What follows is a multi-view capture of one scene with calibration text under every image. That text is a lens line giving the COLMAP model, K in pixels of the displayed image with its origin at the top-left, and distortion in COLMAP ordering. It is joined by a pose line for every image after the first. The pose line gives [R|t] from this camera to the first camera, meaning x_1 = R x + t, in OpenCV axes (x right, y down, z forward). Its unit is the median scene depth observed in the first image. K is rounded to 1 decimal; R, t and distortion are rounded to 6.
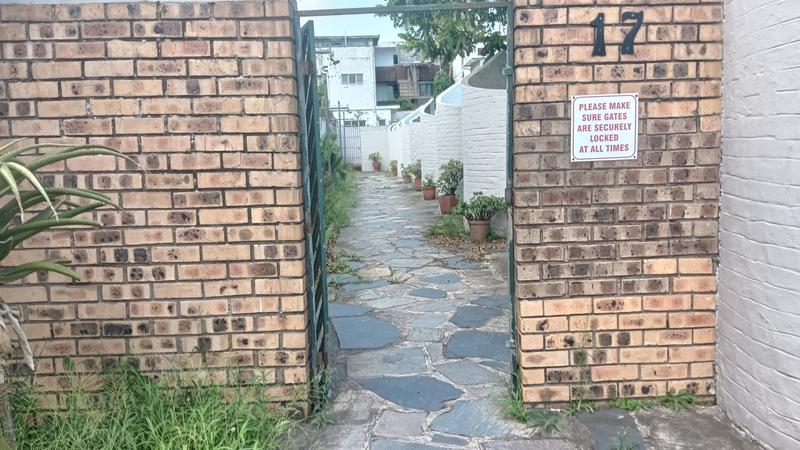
lens RADIAL K [[621.1, 0, 402.2], [0, 621.1, 223.8], [0, 0, 1]] dist [0.041990, -0.069828]
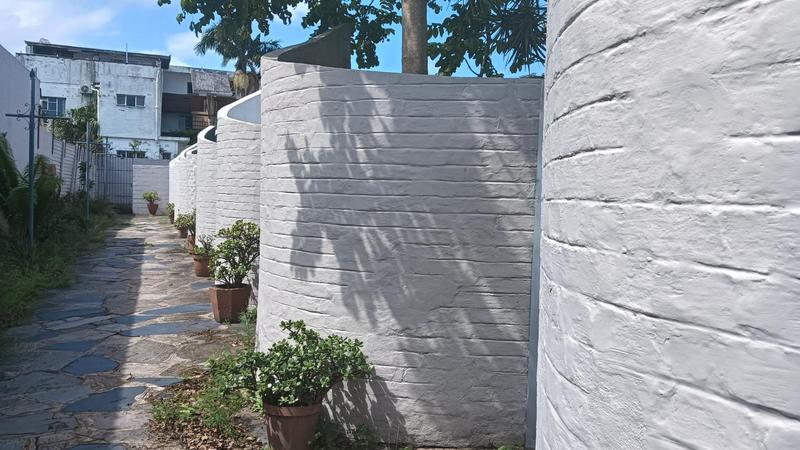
lens RADIAL K [[621.1, 0, 399.4], [0, 621.1, 222.0], [0, 0, 1]] dist [0.041990, -0.069828]
pose [[0.949394, 0.055566, 0.309132, 0.011175], [-0.031603, 0.996132, -0.081996, -0.015691], [-0.312492, 0.068077, 0.947478, 0.111607]]
